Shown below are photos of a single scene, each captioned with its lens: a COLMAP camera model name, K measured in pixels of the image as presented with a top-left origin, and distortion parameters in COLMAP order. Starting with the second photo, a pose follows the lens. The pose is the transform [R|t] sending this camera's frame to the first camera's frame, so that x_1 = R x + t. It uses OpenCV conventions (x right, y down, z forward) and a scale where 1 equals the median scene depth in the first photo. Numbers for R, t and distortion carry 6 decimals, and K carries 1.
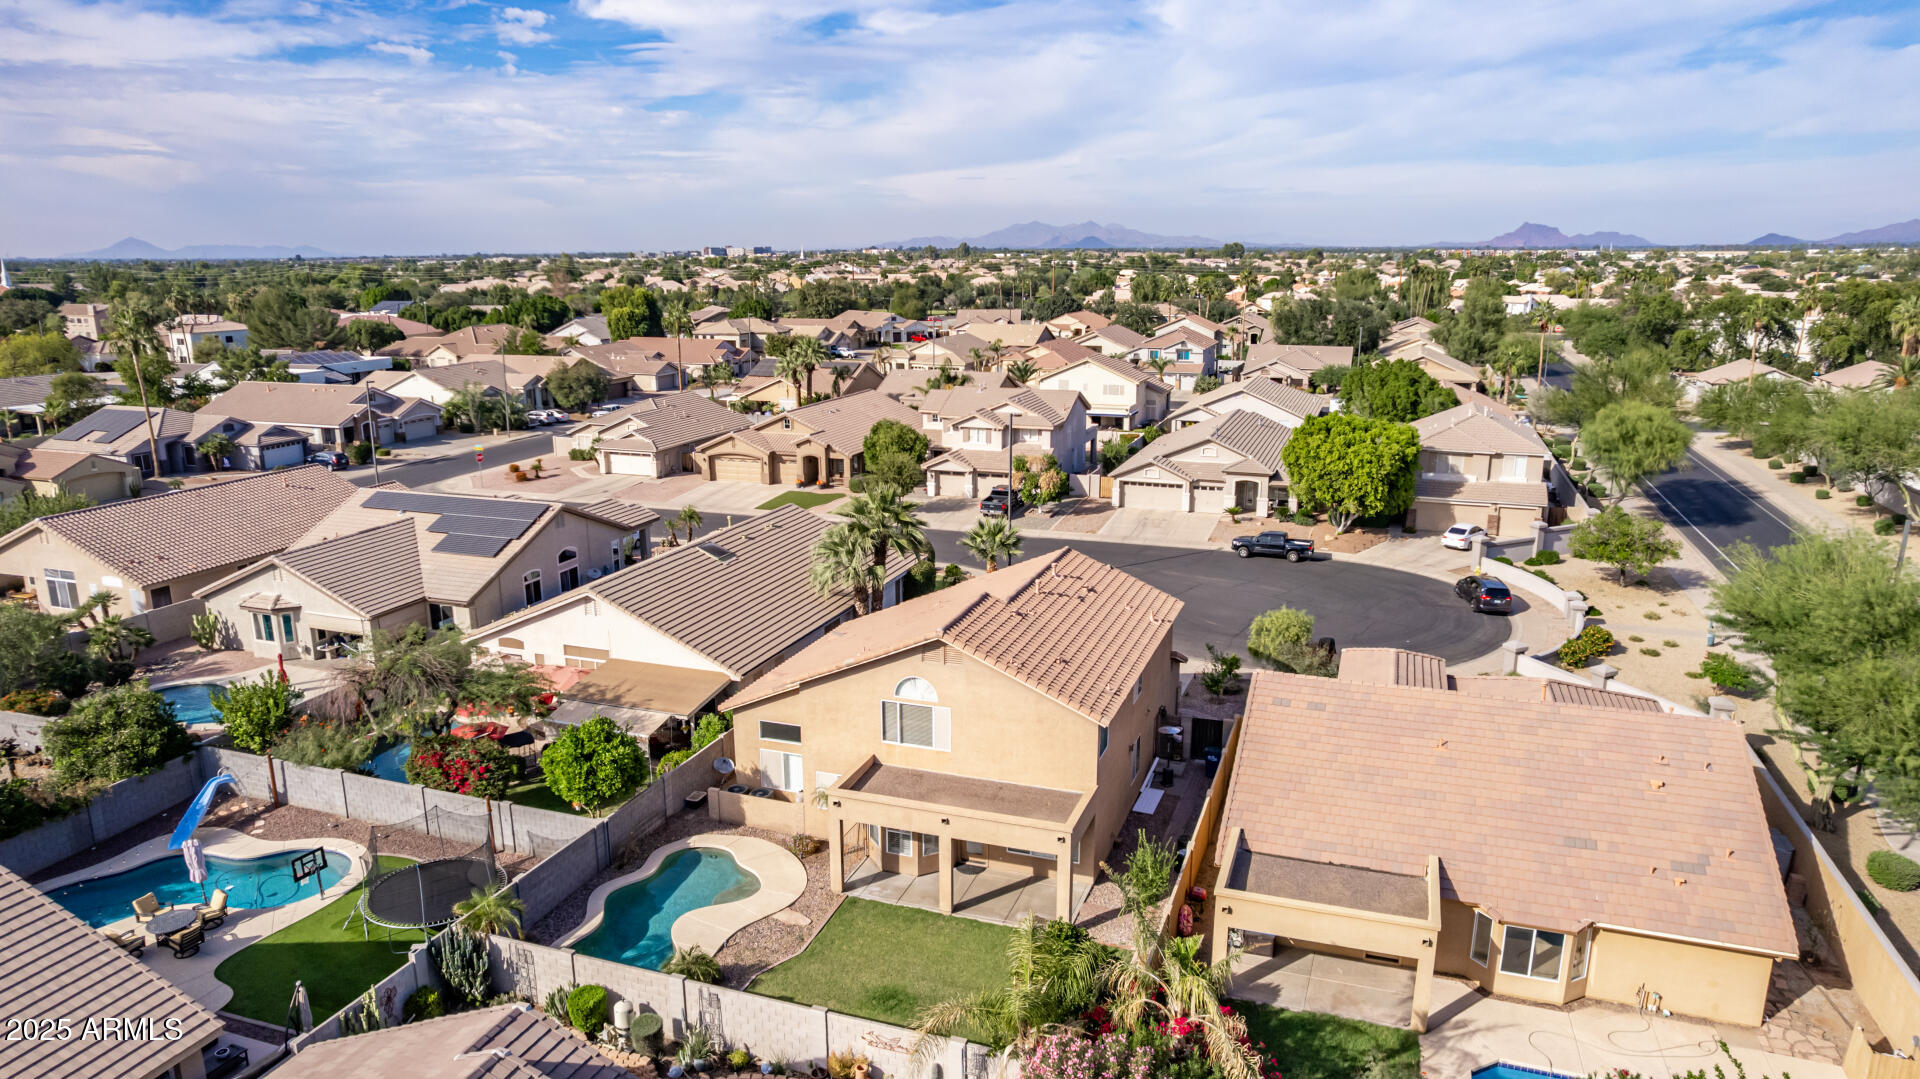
lens RADIAL K [[1229.5, 0, 962.8], [0, 1229.5, 541.1], [0, 0, 1]] dist [-0.076174, 0.071793]
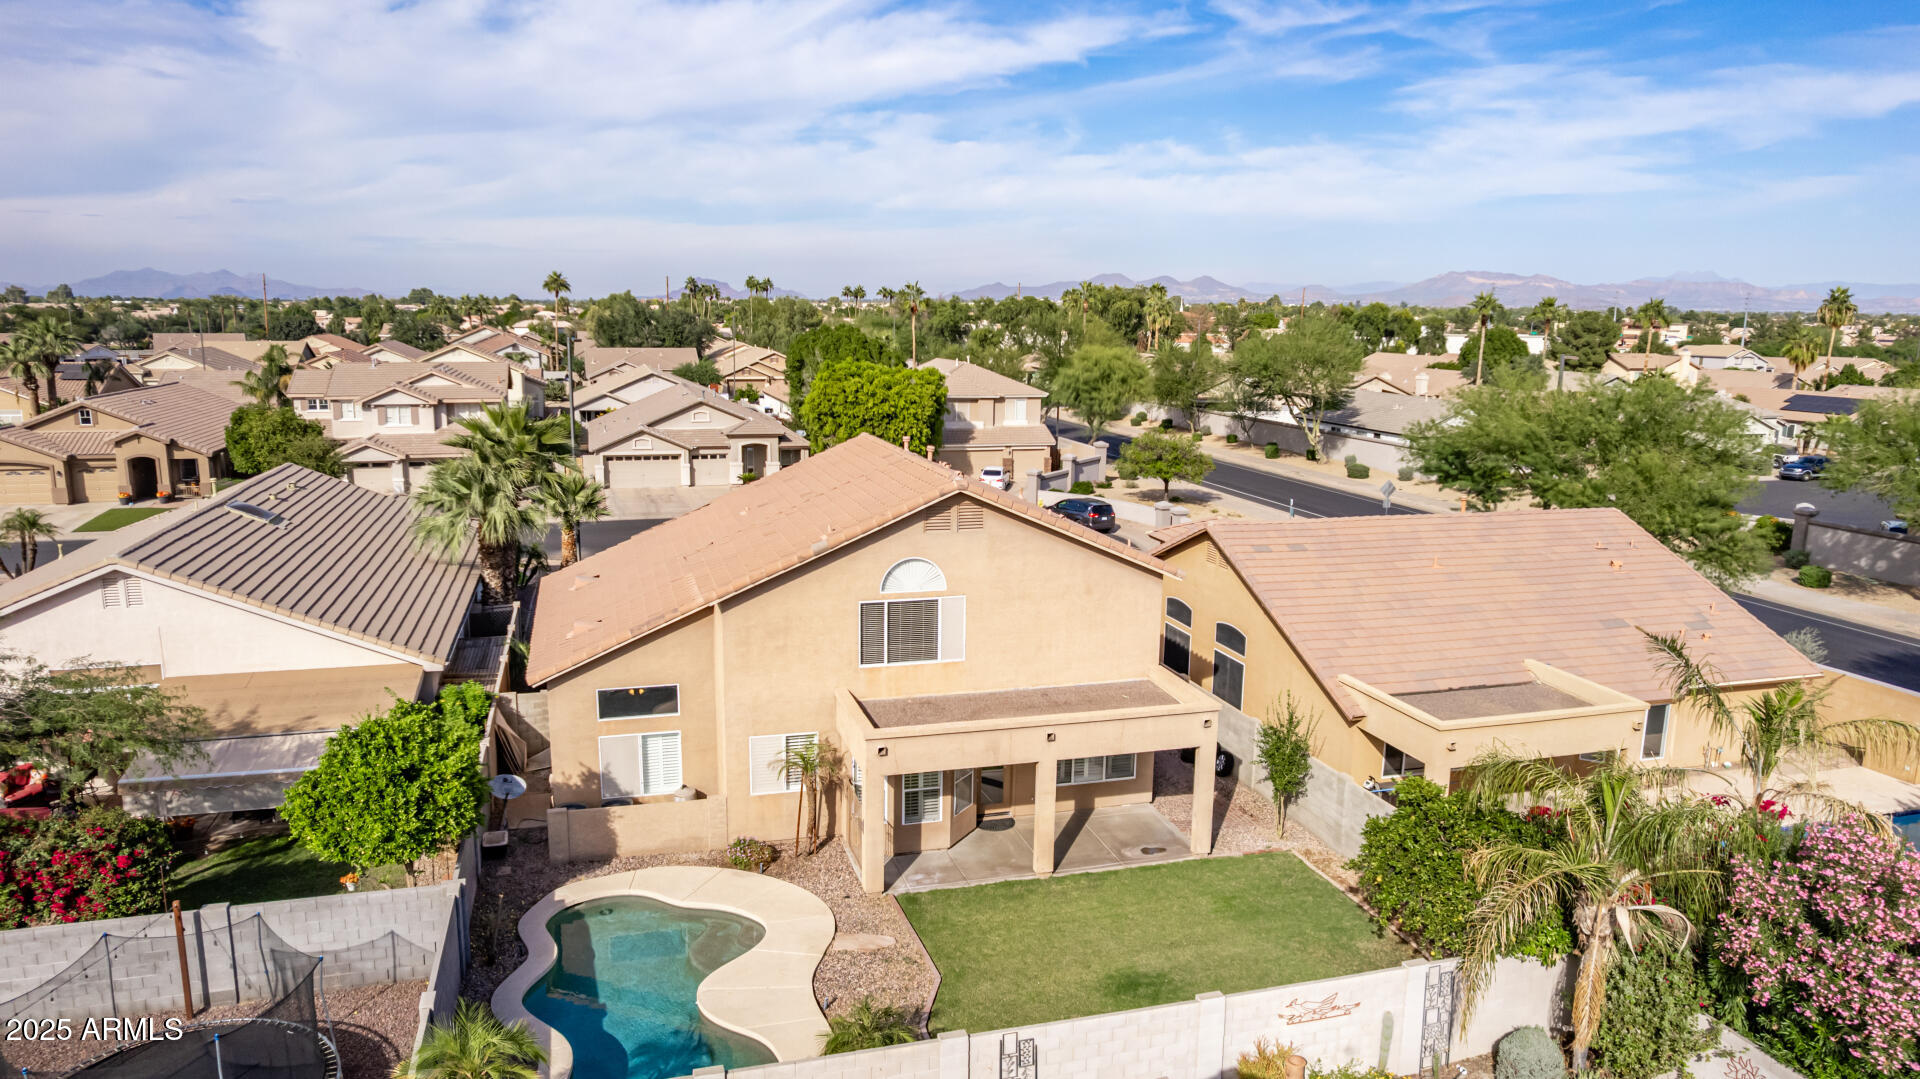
lens RADIAL K [[1273.0, 0, 963.9], [0, 1273.0, 545.5], [0, 0, 1]] dist [-0.080932, 0.076805]
pose [[0.808815, -0.094644, 0.580397, -0.195044], [0.121314, 0.992588, -0.007198, 0.051311], [-0.575414, 0.076233, 0.814302, 0.185777]]
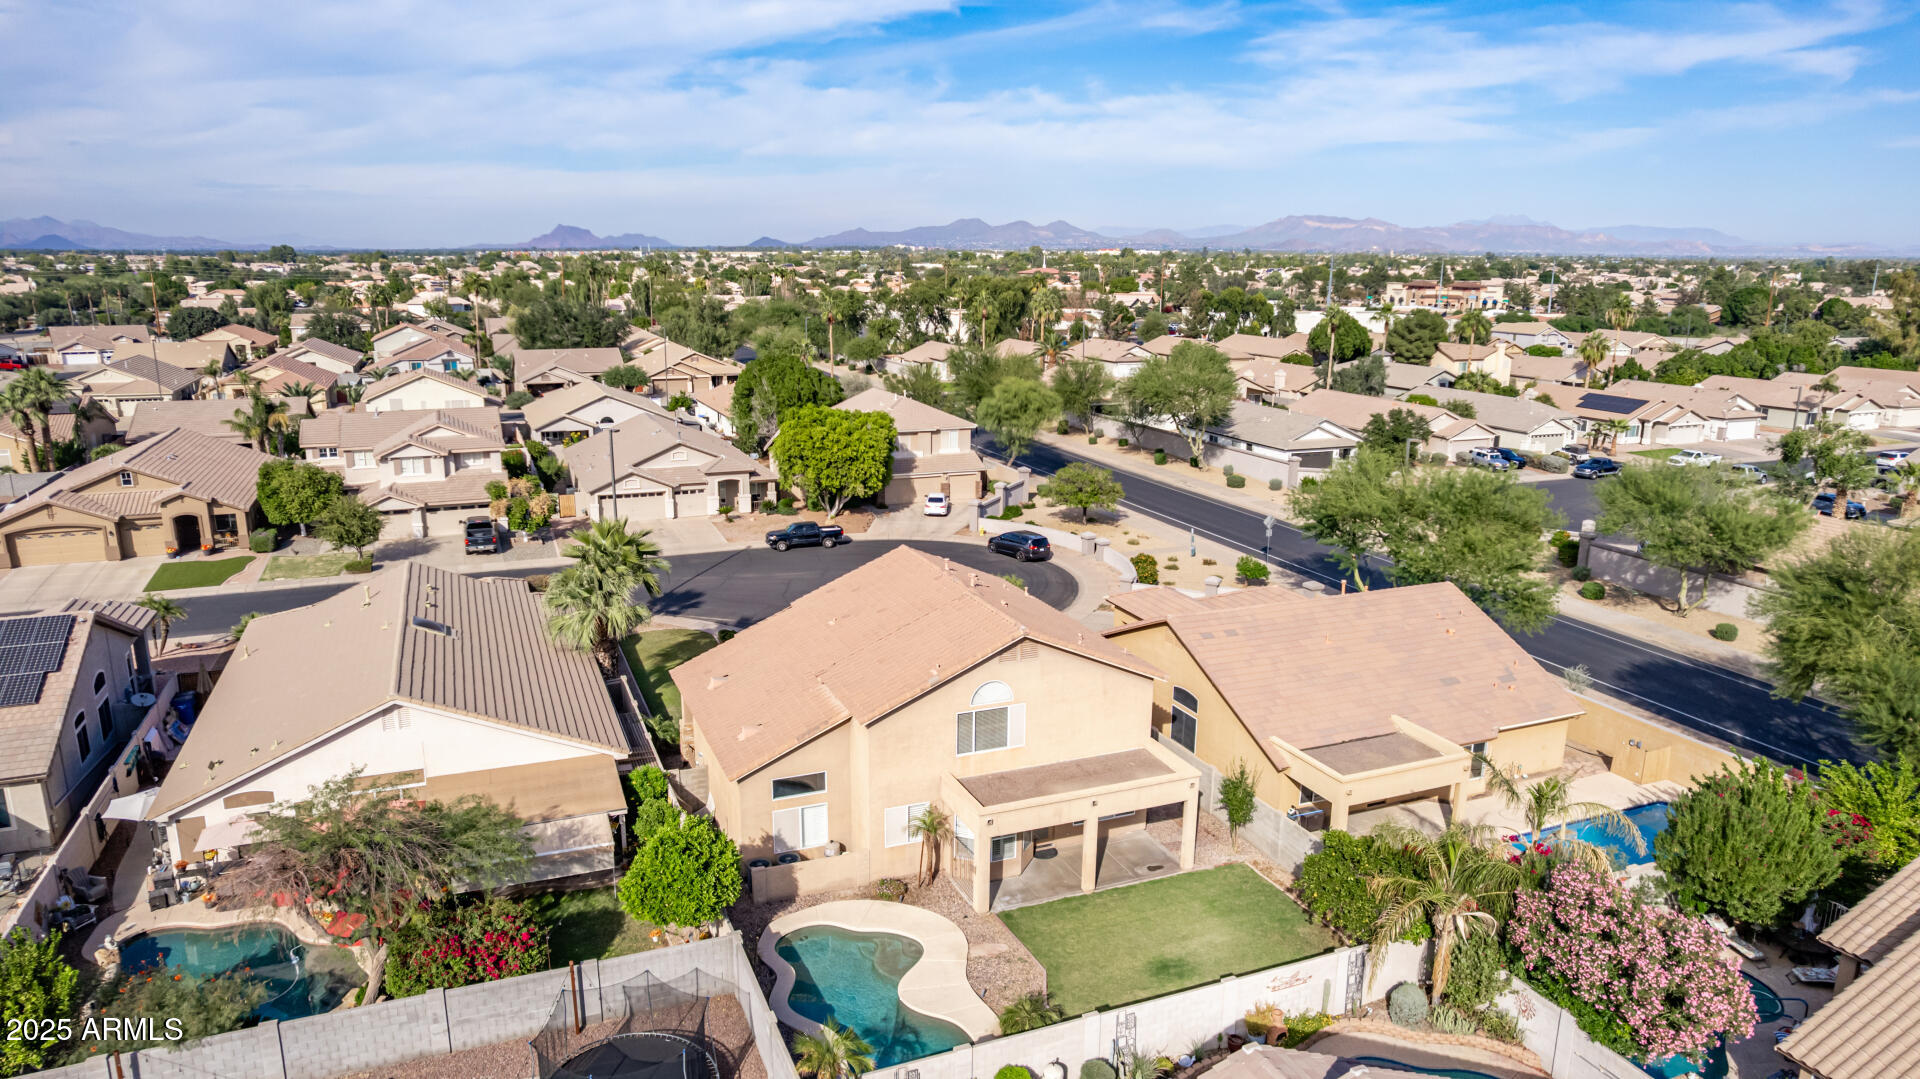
lens RADIAL K [[1229.5, 0, 962.8], [0, 1229.5, 541.1], [0, 0, 1]] dist [-0.076174, 0.071793]
pose [[0.740471, -0.144880, 0.656287, -0.317595], [0.145755, 0.987866, 0.053626, -0.026773], [-0.656093, 0.055949, 0.752603, 0.118156]]
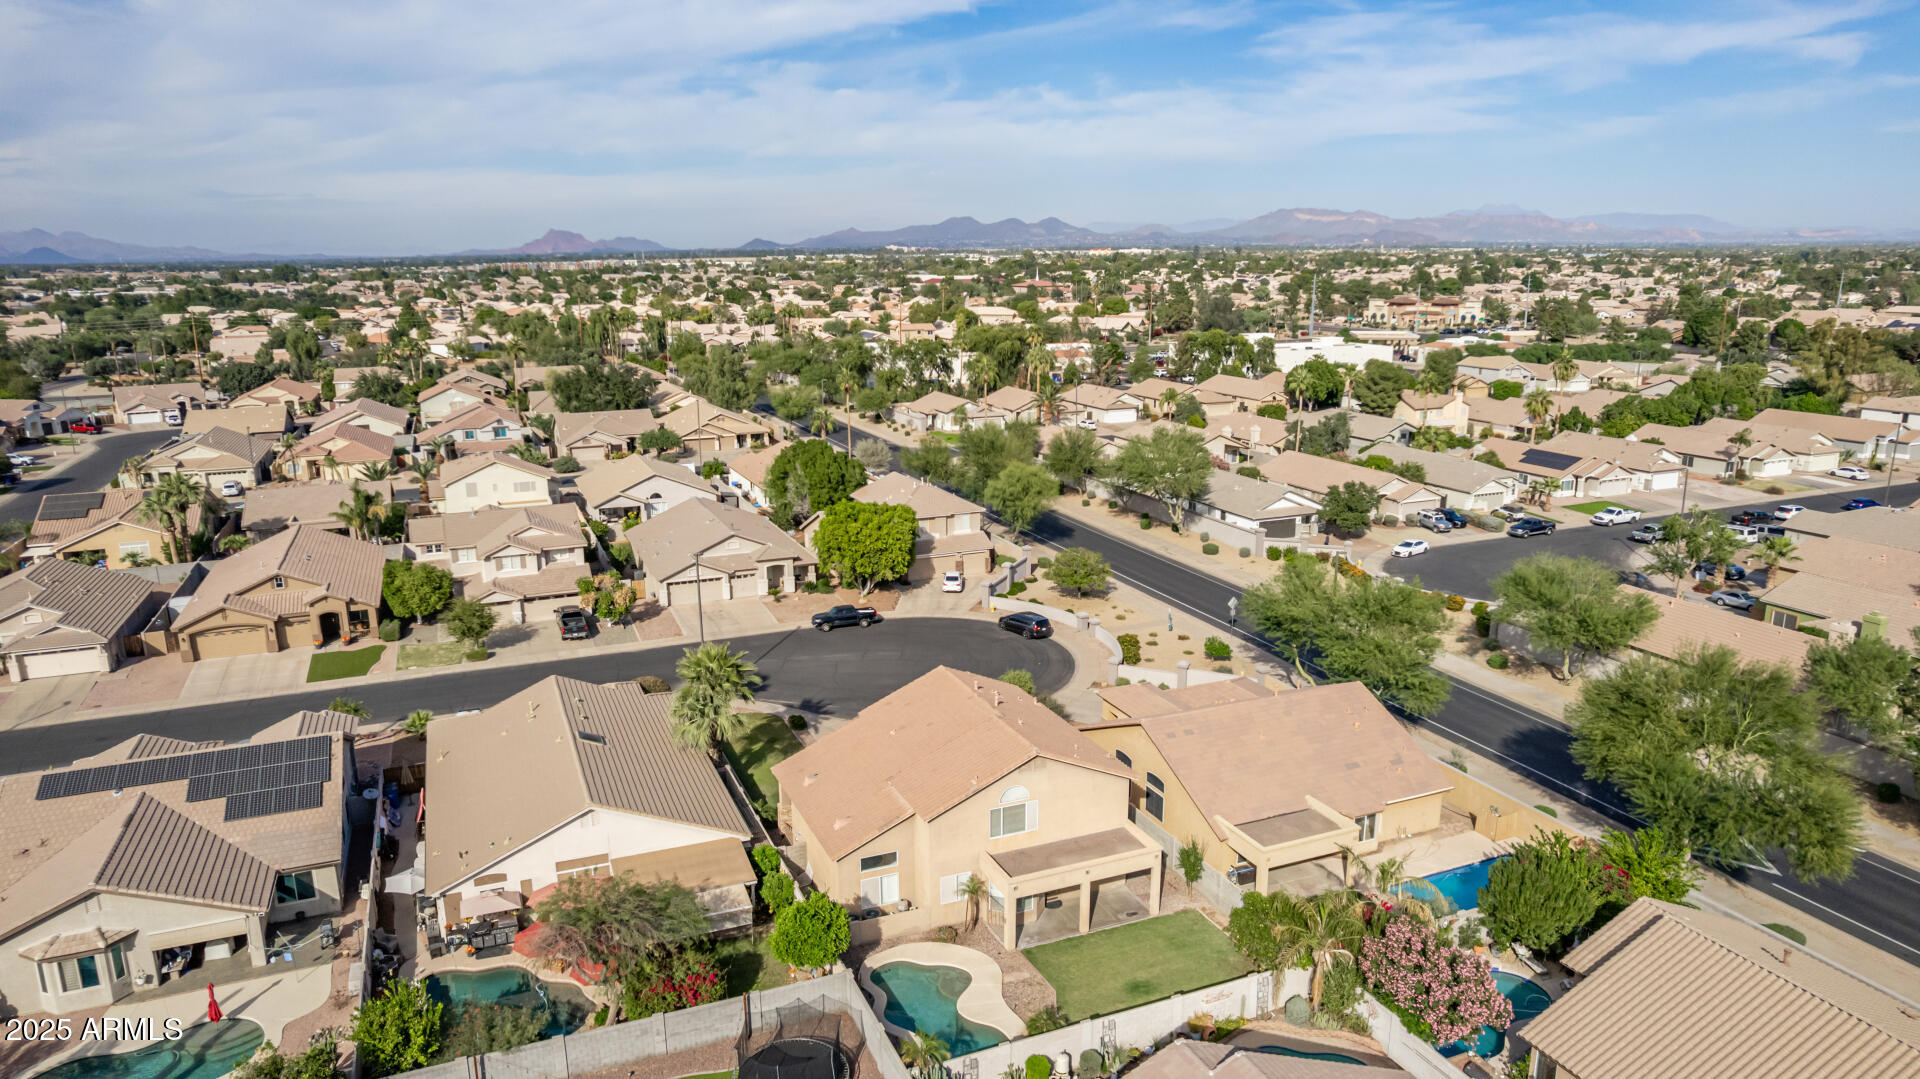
lens RADIAL K [[1229.5, 0, 962.8], [0, 1229.5, 541.1], [0, 0, 1]] dist [-0.076174, 0.071793]
pose [[0.736267, -0.158529, 0.657860, -0.441817], [0.161731, 0.985221, 0.056408, -0.117163], [-0.657080, 0.064865, 0.751025, -0.018048]]
